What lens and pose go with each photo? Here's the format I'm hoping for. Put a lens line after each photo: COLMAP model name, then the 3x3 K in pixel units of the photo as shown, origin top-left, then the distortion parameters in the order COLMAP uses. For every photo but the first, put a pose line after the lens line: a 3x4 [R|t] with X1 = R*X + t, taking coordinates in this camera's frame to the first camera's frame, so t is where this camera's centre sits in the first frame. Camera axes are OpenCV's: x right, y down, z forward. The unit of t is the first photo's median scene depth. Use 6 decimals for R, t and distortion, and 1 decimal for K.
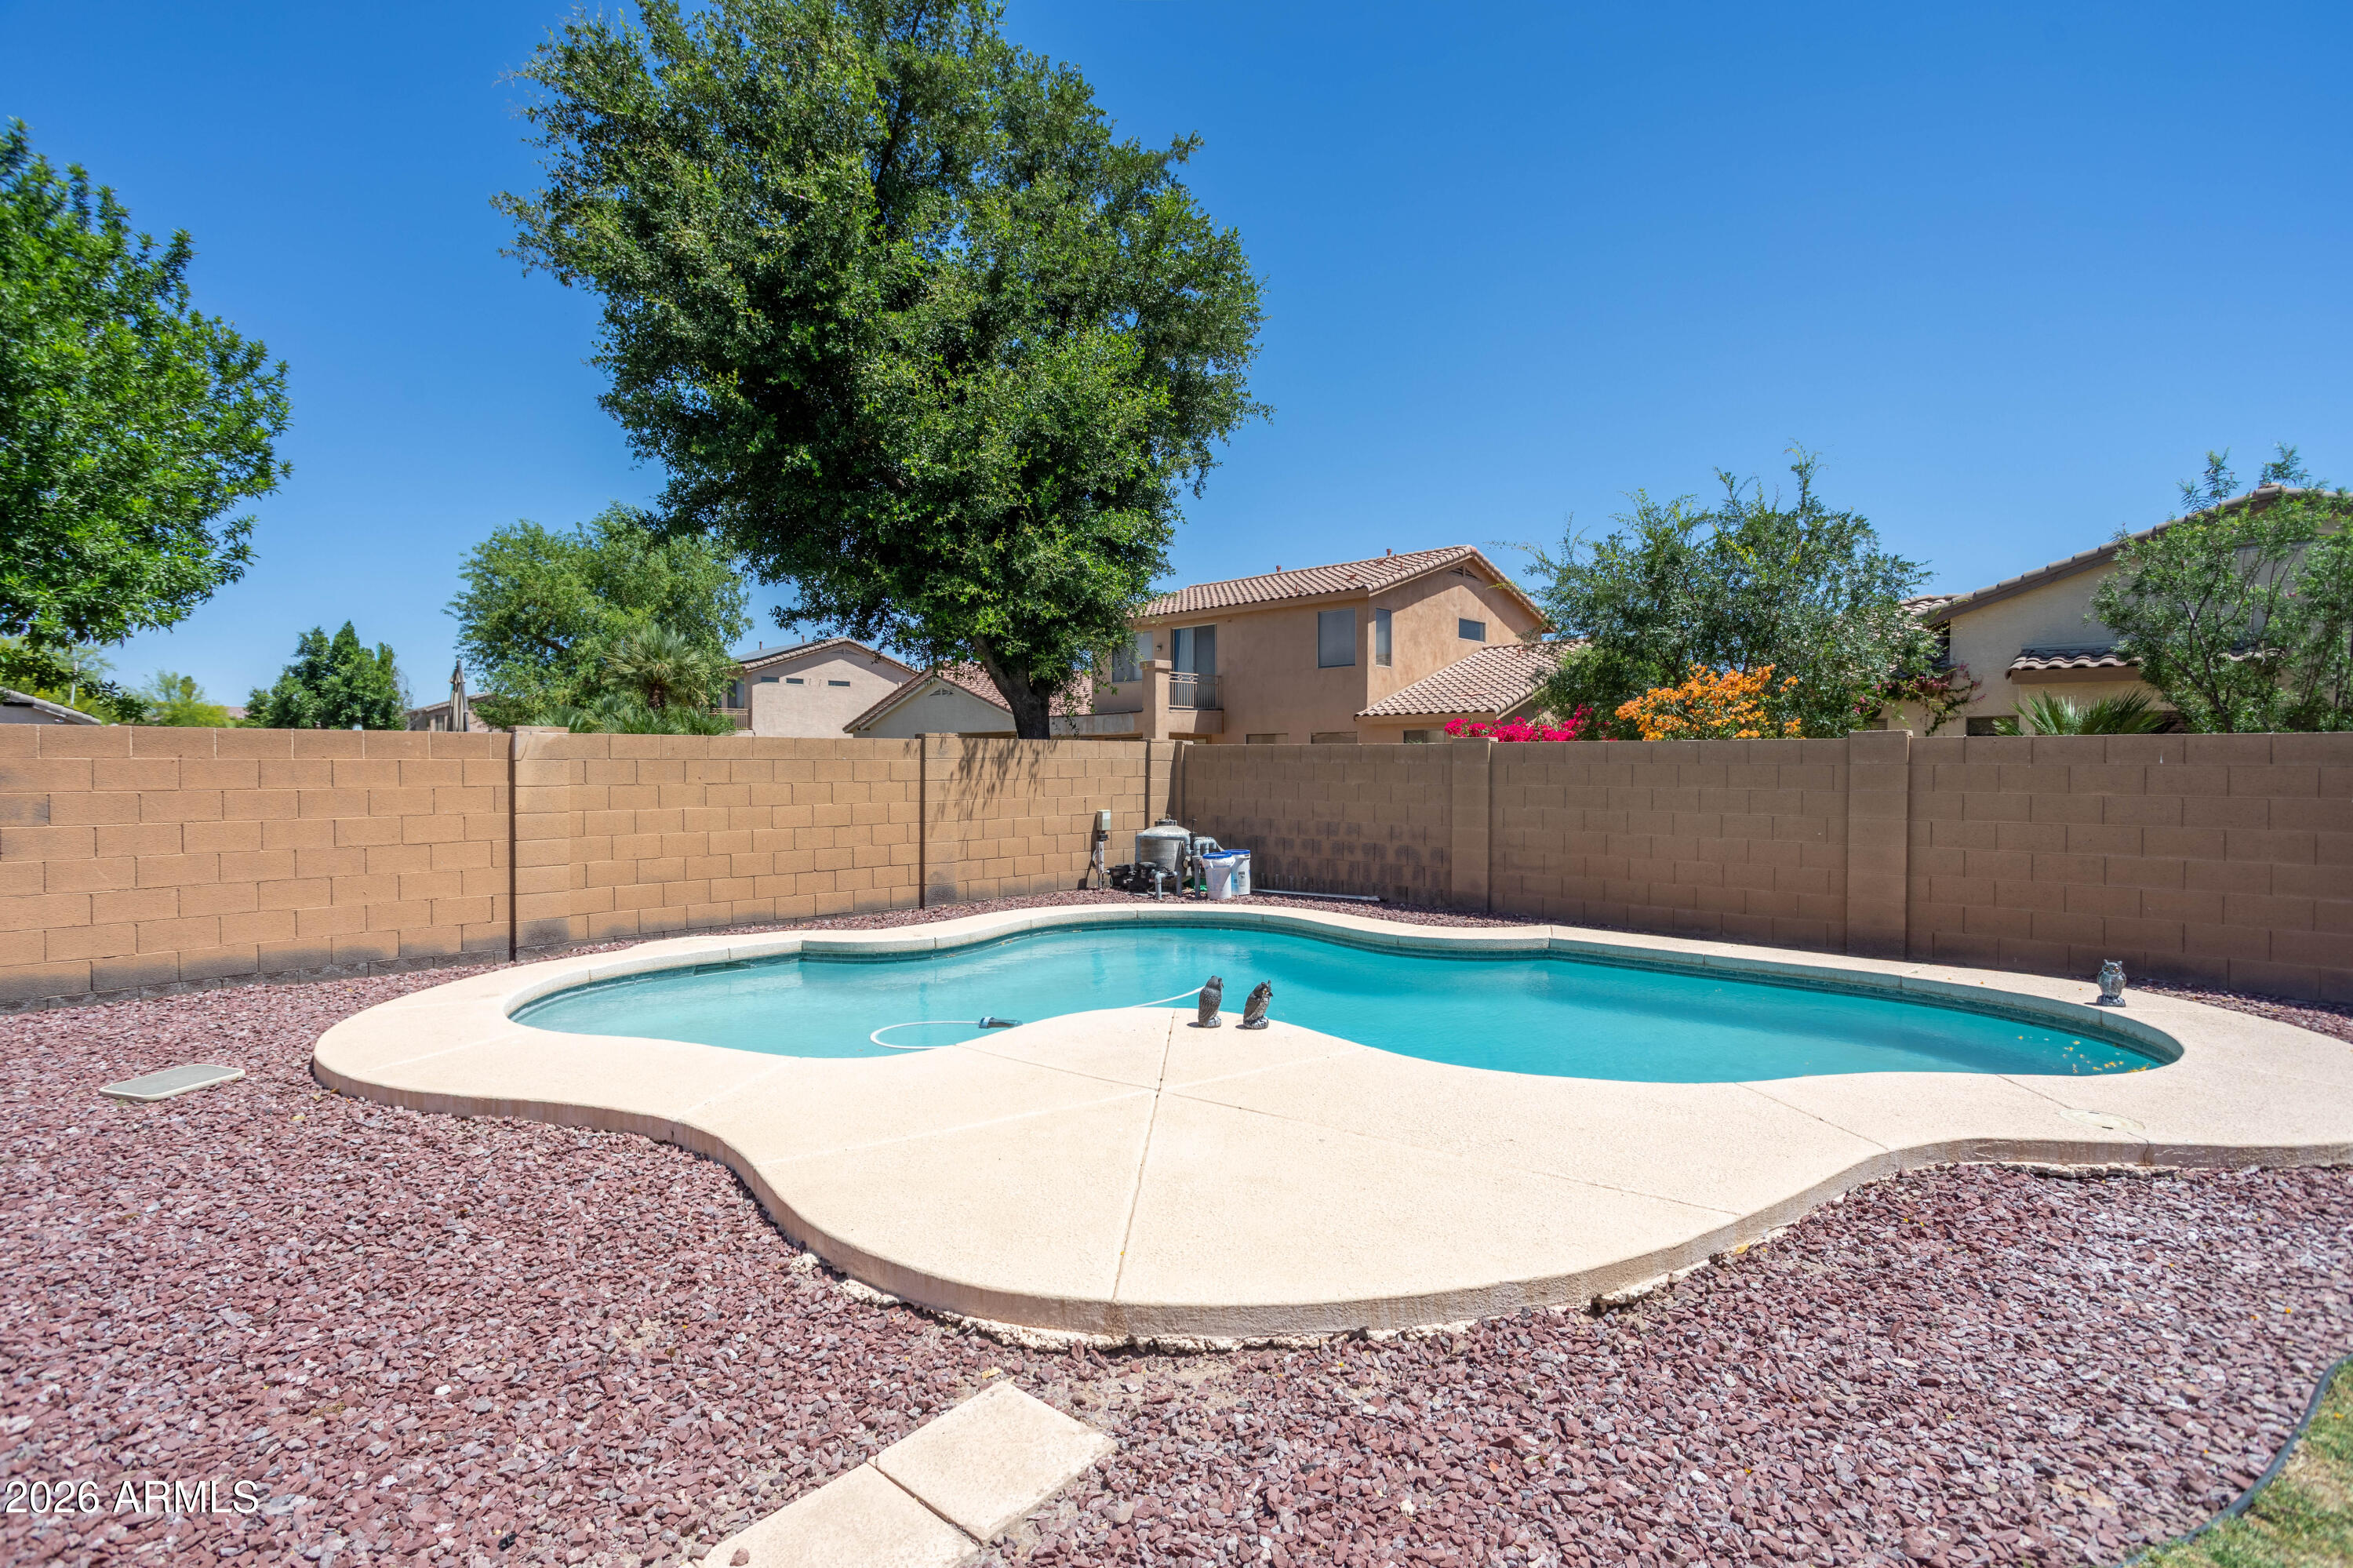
lens RADIAL K [[1148.6, 0, 1157.1], [0, 1148.6, 784.7], [0, 0, 1]] dist [-0.028880, 0.018896]
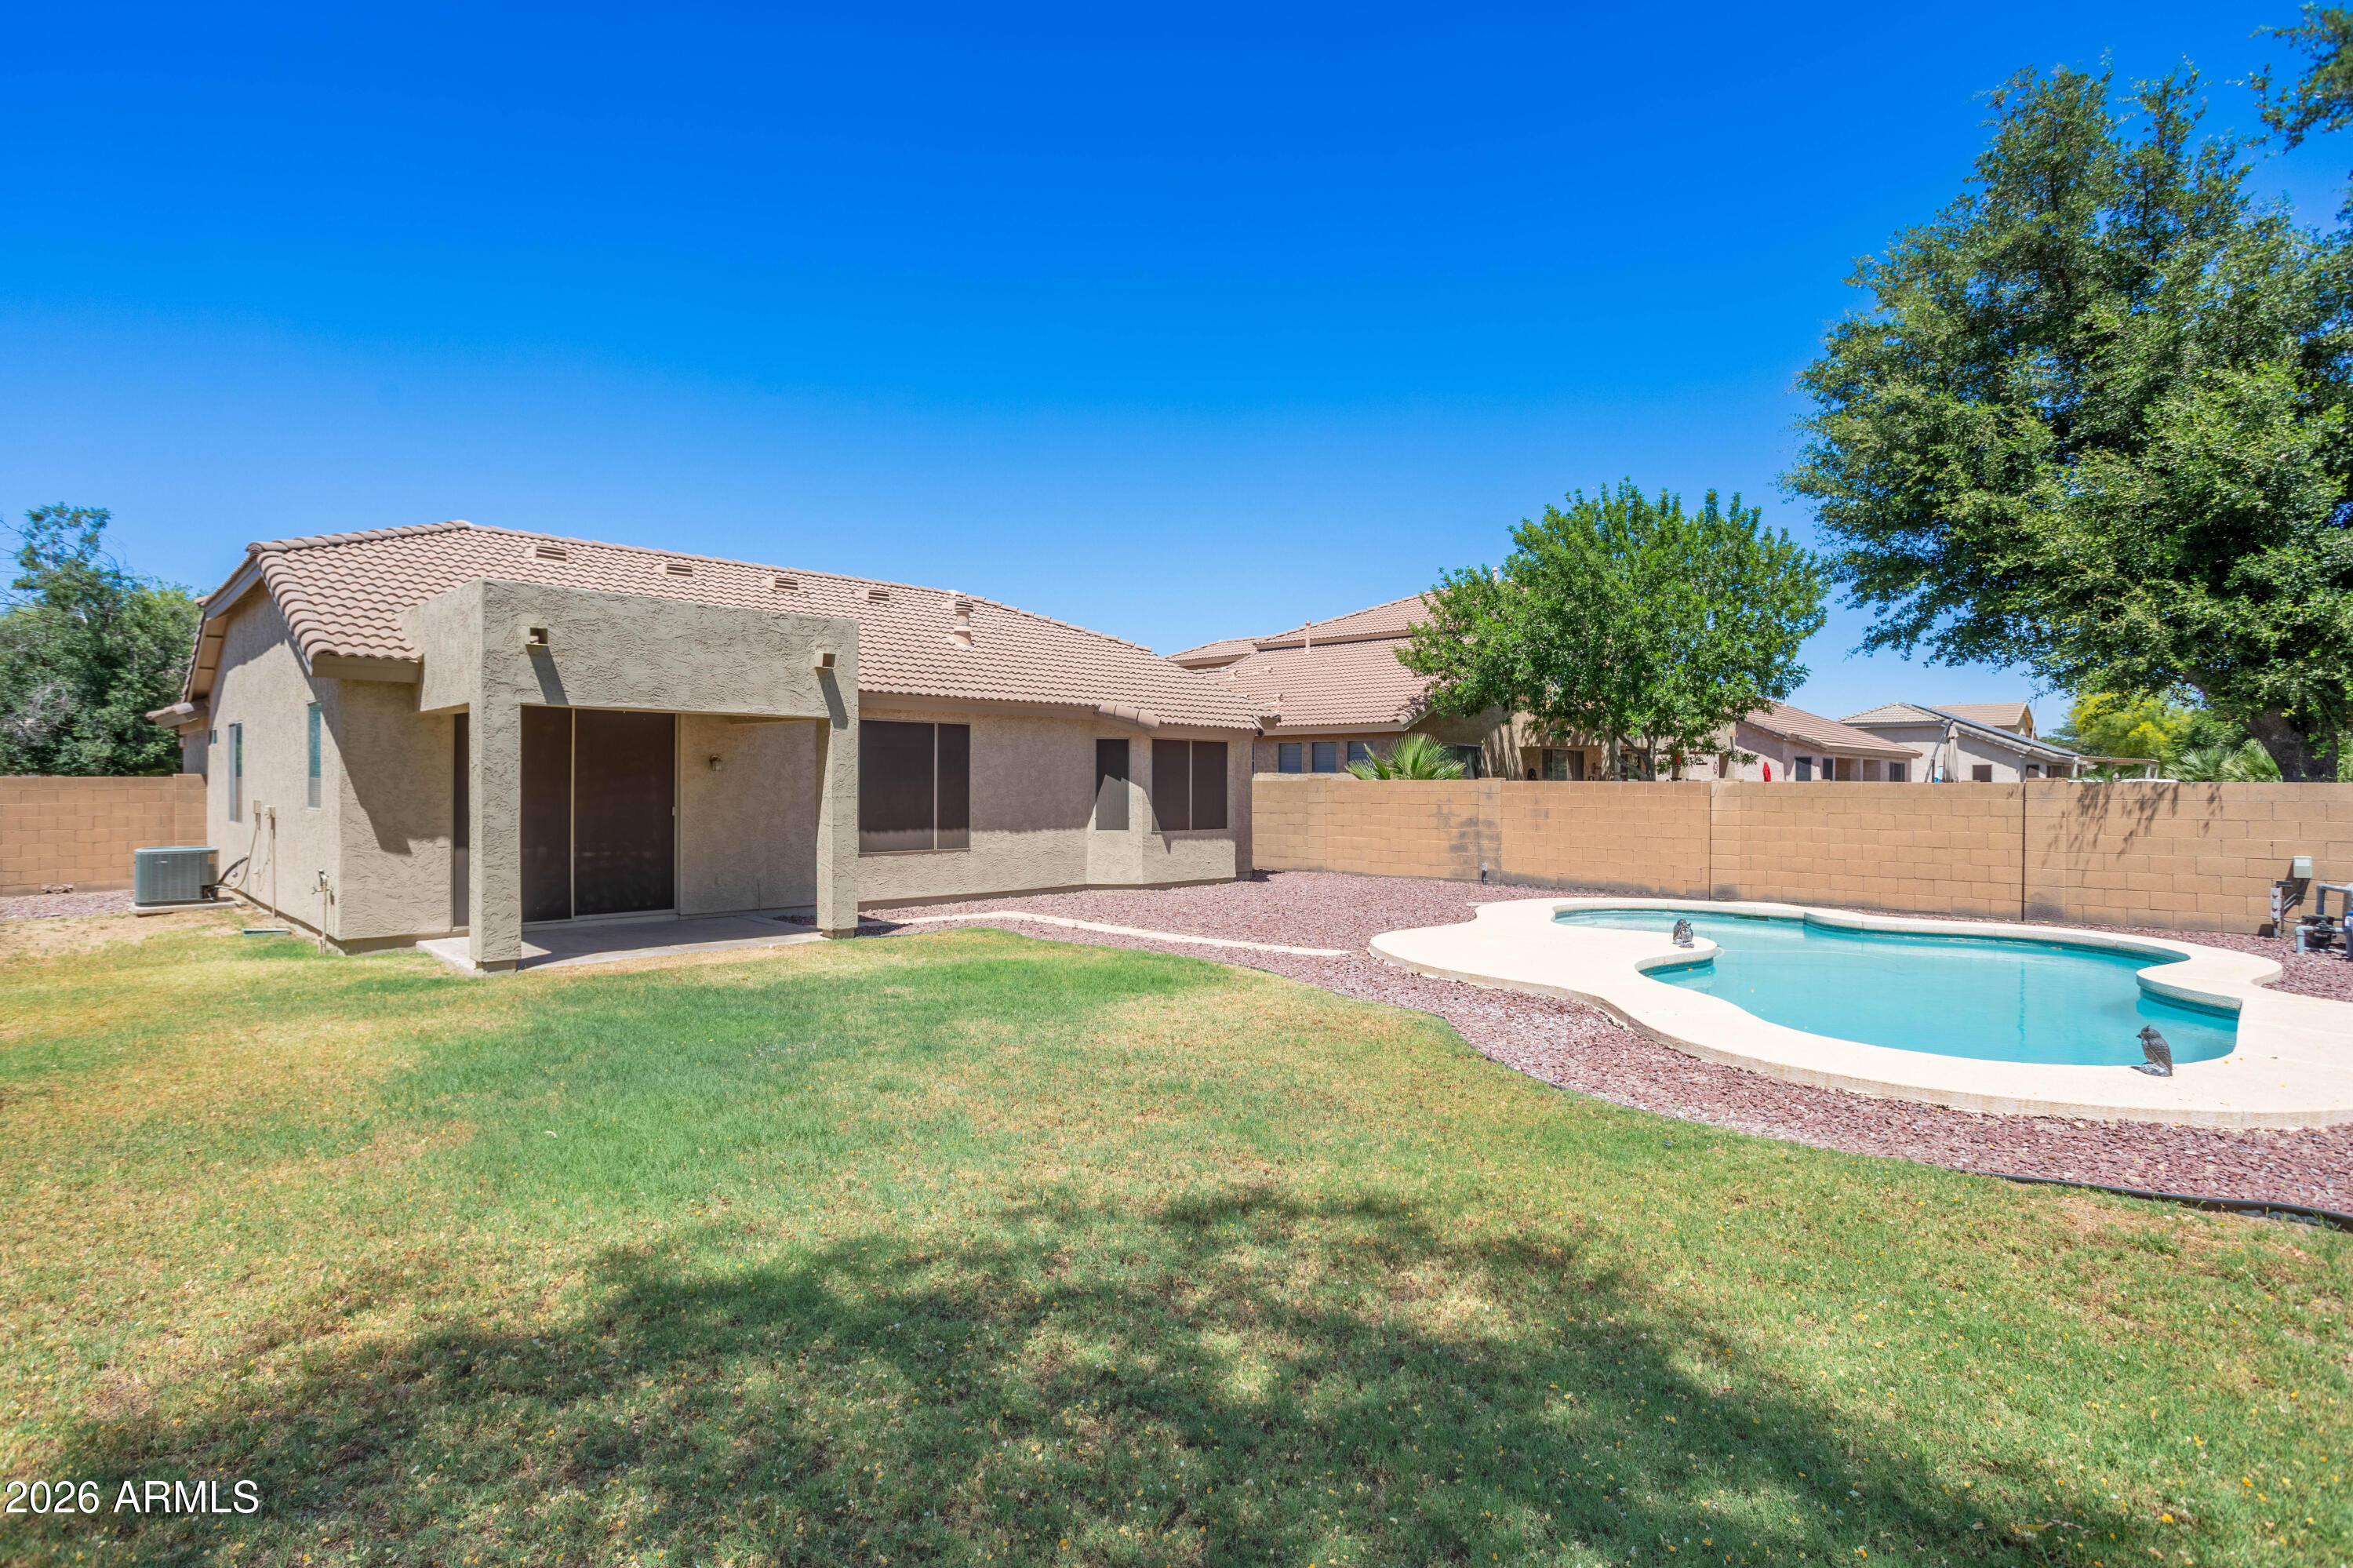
lens RADIAL K [[1148.6, 0, 1192.8], [0, 1148.6, 783.8], [0, 0, 1]] dist [-0.028880, 0.018896]
pose [[0.009415, 0.002646, -0.999952, 1.021960], [-0.023295, 0.999726, 0.002427, -0.021597], [0.999684, 0.023271, 0.009474, 0.100813]]
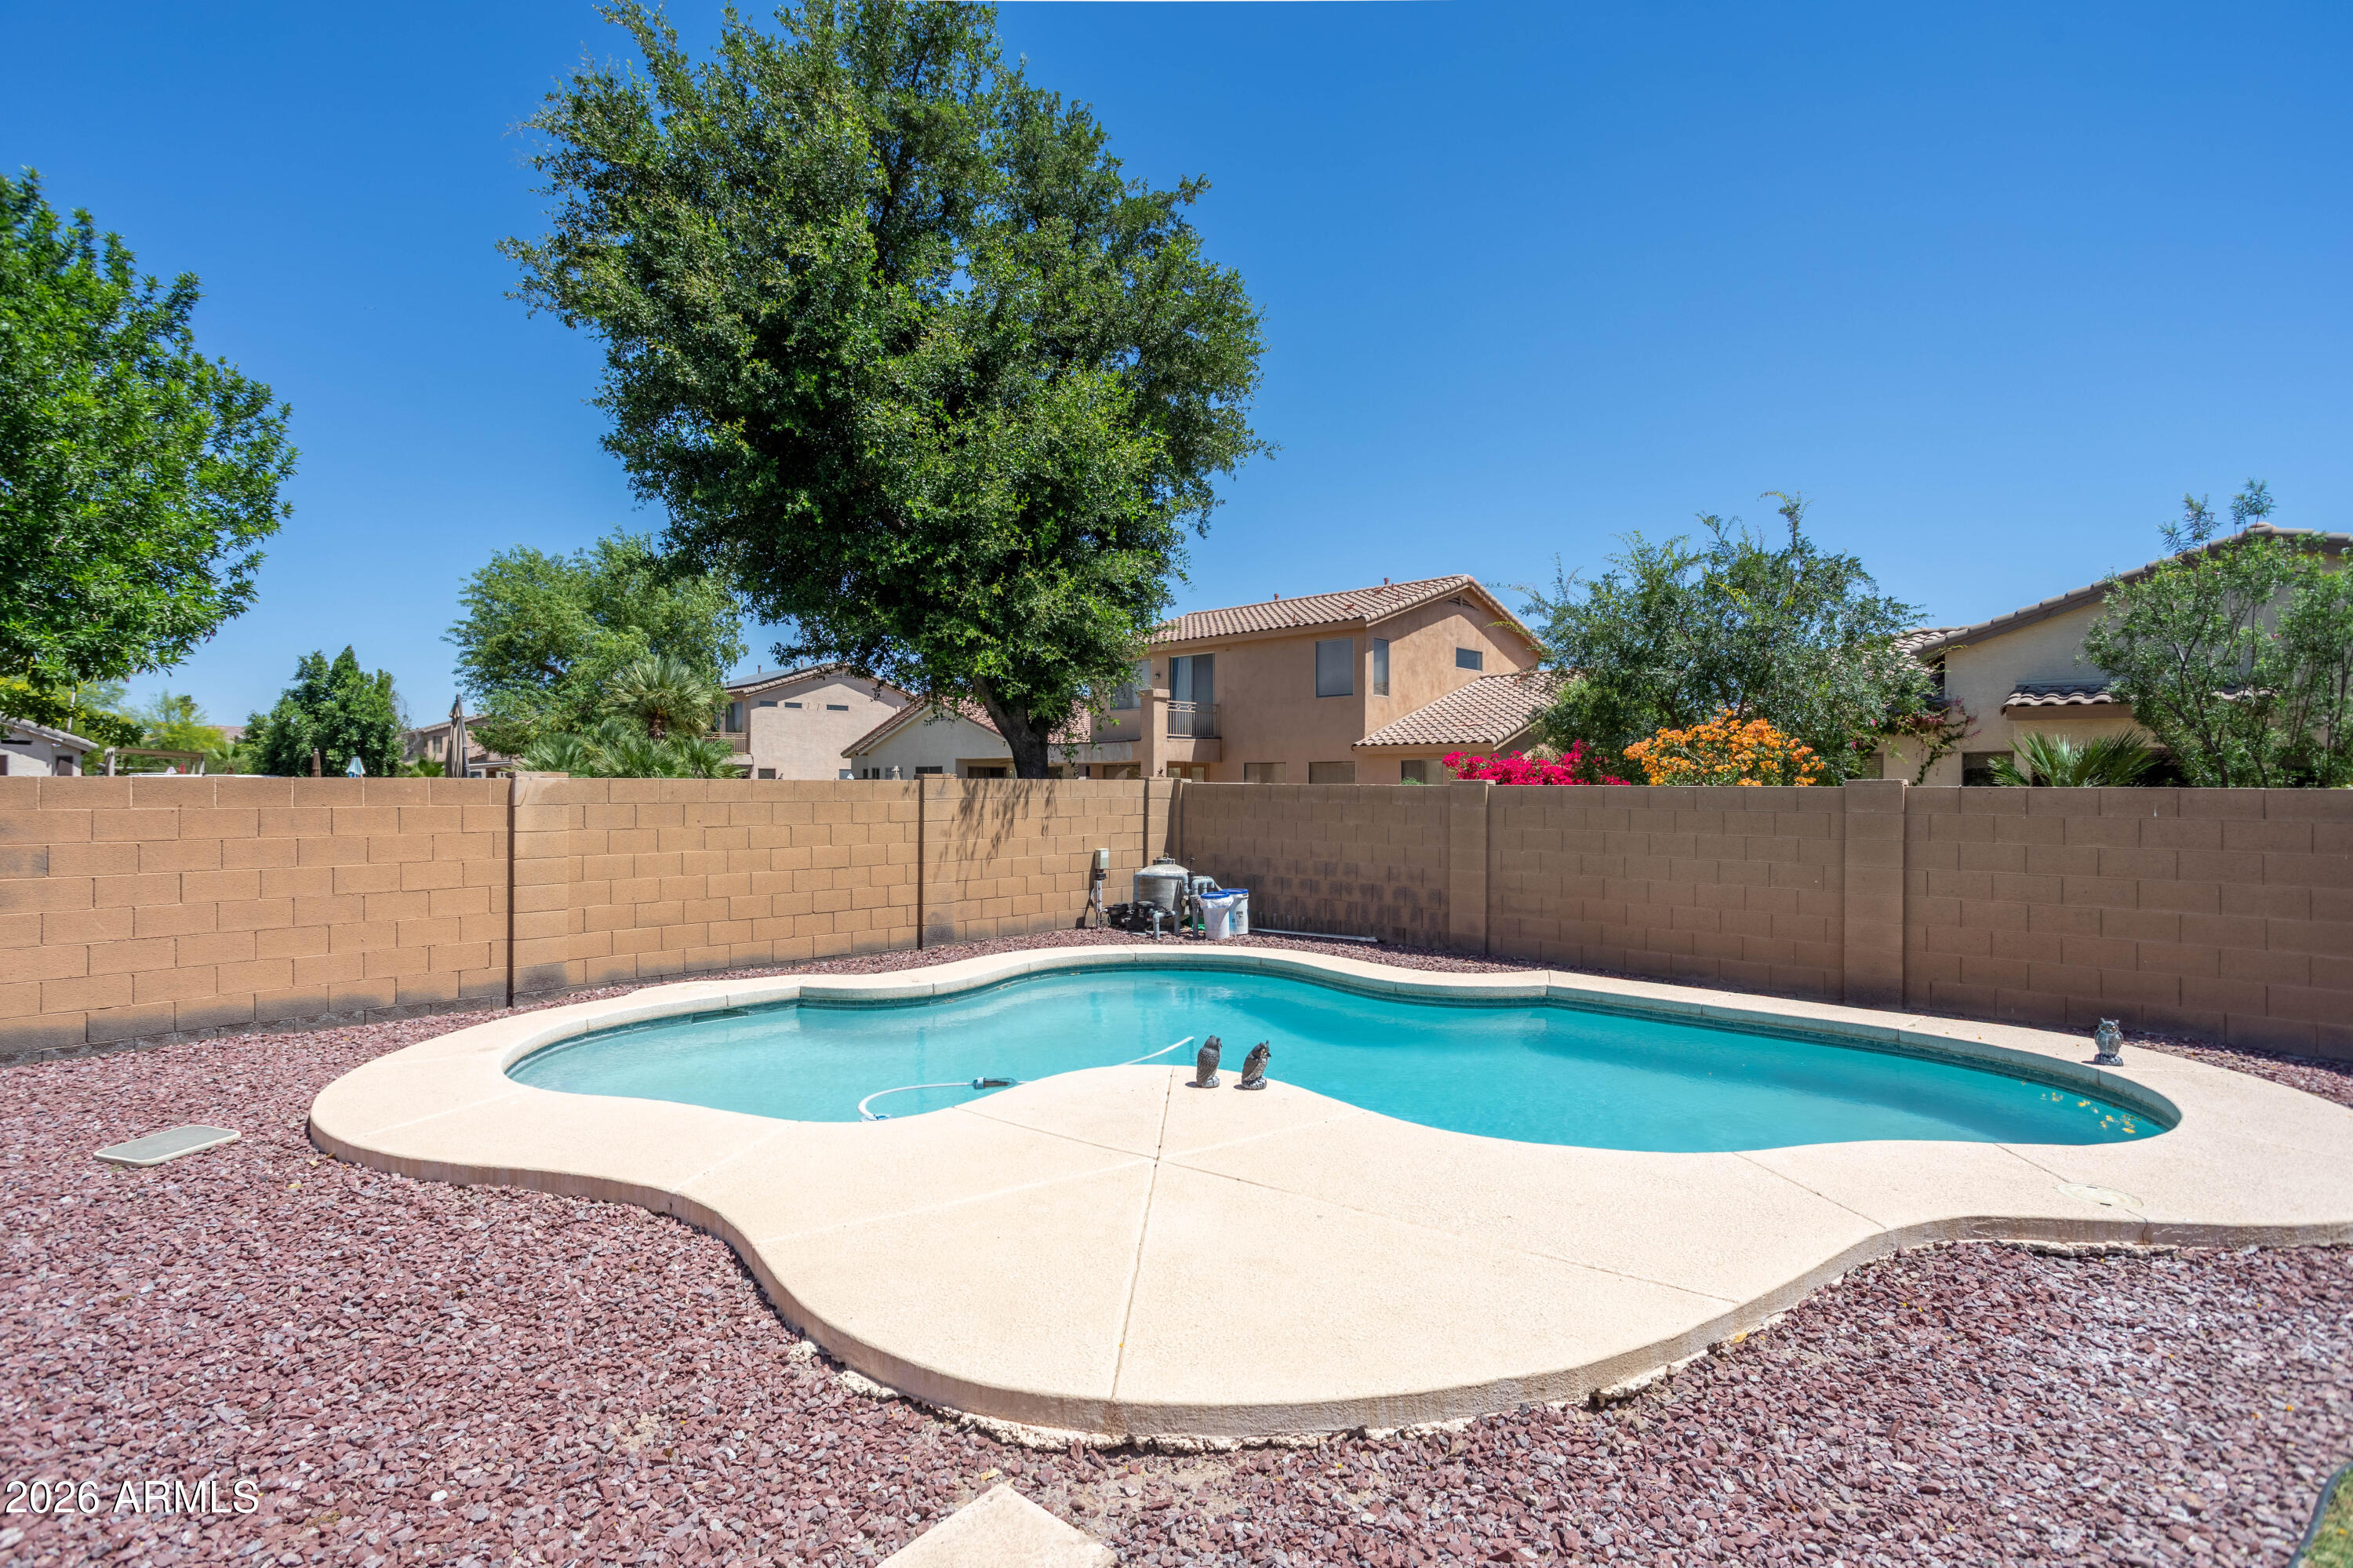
lens RADIAL K [[1148.6, 0, 1157.2], [0, 1148.6, 785.9], [0, 0, 1]] dist [-0.028880, 0.018896]
pose [[0.999995, 0.002376, 0.002113, -0.000624], [-0.002336, 0.999828, -0.018390, -0.017580], [-0.002156, 0.018385, 0.999829, -0.002124]]
